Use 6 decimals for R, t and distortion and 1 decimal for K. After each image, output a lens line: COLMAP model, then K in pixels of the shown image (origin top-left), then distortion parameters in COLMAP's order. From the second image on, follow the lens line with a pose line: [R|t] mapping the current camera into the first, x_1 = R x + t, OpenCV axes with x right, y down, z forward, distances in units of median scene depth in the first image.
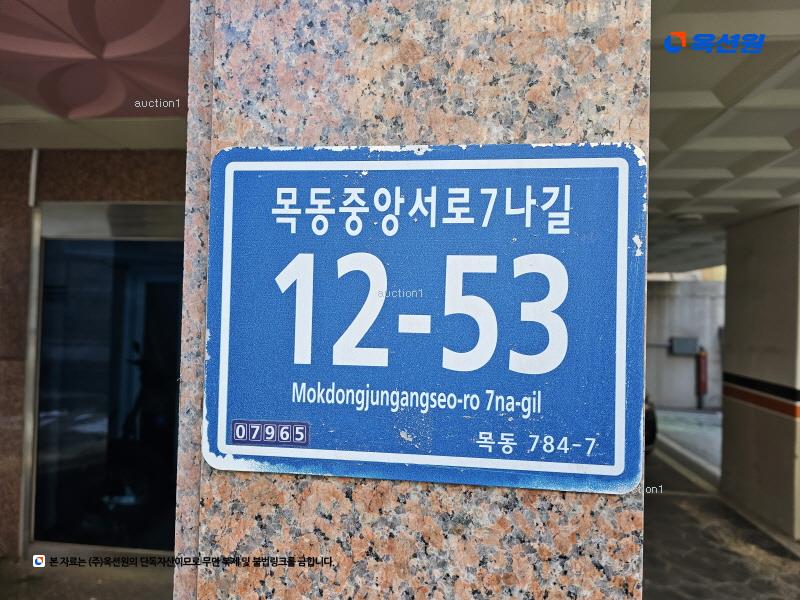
lens RADIAL K [[523.4, 0, 397.4], [0, 523.4, 309.2], [0, 0, 1]] dist [0.073740, -0.067217]
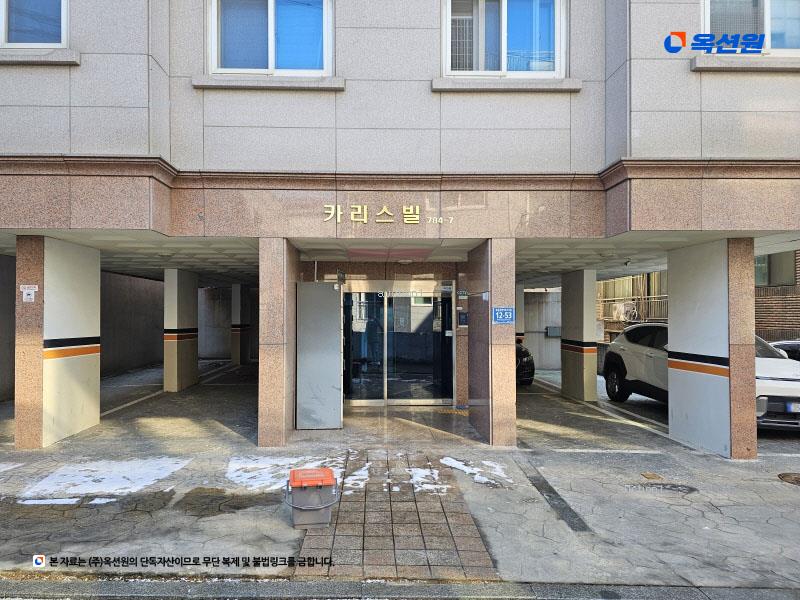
lens RADIAL K [[523.4, 0, 397.4], [0, 523.4, 309.2], [0, 0, 1]] dist [0.073740, -0.067217]
pose [[0.985111, -0.027076, 0.169774, -0.528679], [0.028261, 0.999590, -0.004566, -0.016766], [-0.169581, 0.009296, 0.985472, -1.294965]]
